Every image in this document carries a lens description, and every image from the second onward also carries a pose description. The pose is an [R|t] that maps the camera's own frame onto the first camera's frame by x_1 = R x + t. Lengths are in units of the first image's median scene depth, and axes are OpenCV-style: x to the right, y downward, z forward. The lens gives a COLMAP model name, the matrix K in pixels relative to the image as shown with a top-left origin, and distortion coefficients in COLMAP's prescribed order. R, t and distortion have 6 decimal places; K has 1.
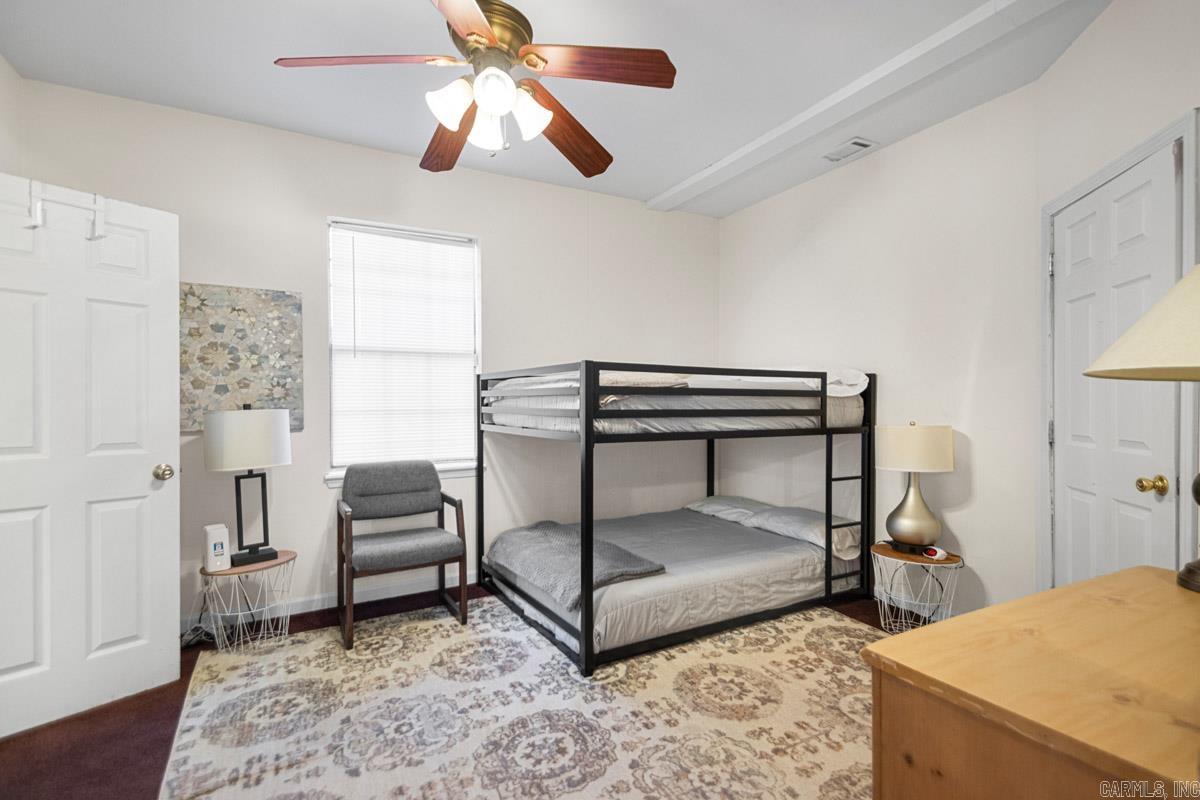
lens RADIAL K [[550.7, 0, 602.9], [0, 550.7, 398.0], [0, 0, 1]] dist [0.001875, -0.006043]
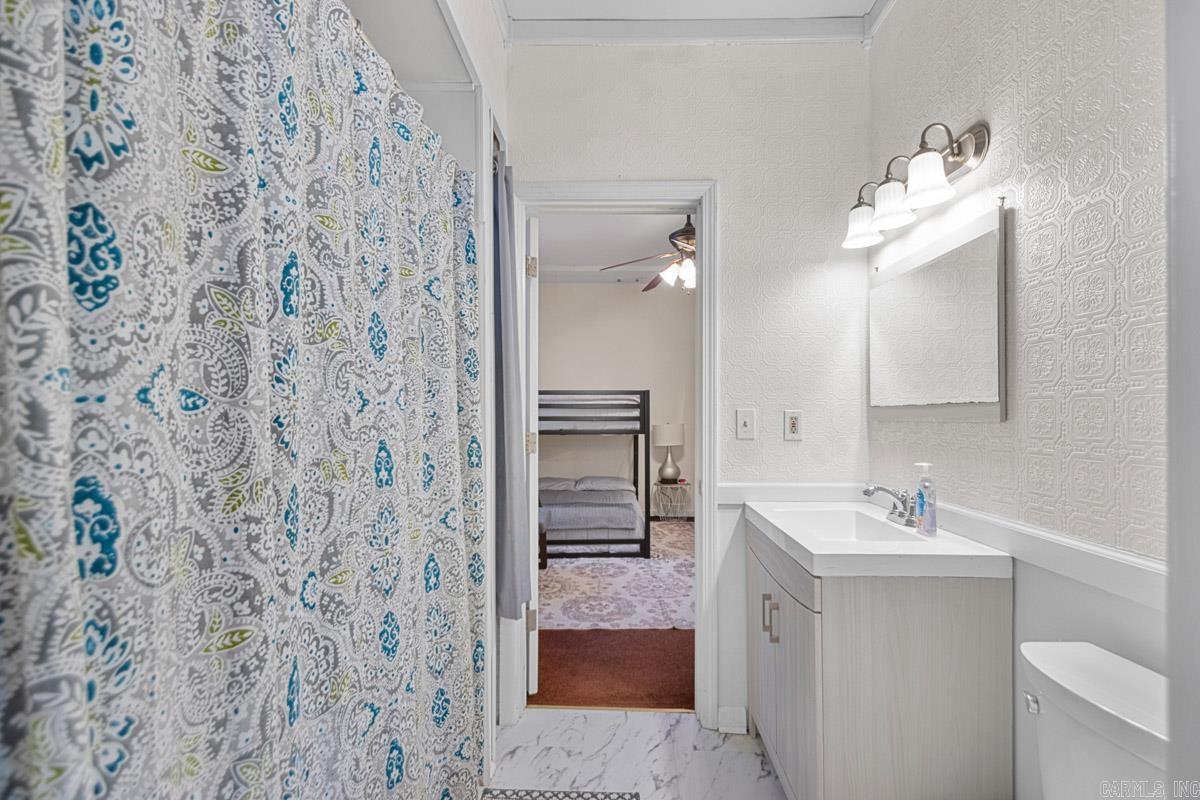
lens RADIAL K [[550.7, 0, 604.9], [0, 550.7, 406.6], [0, 0, 1]] dist [0.001875, -0.006043]
pose [[0.540869, 0.003990, 0.841097, -1.639623], [0.007362, 0.999928, -0.009477, 0.003833], [-0.841074, 0.011318, 0.540801, 0.104874]]
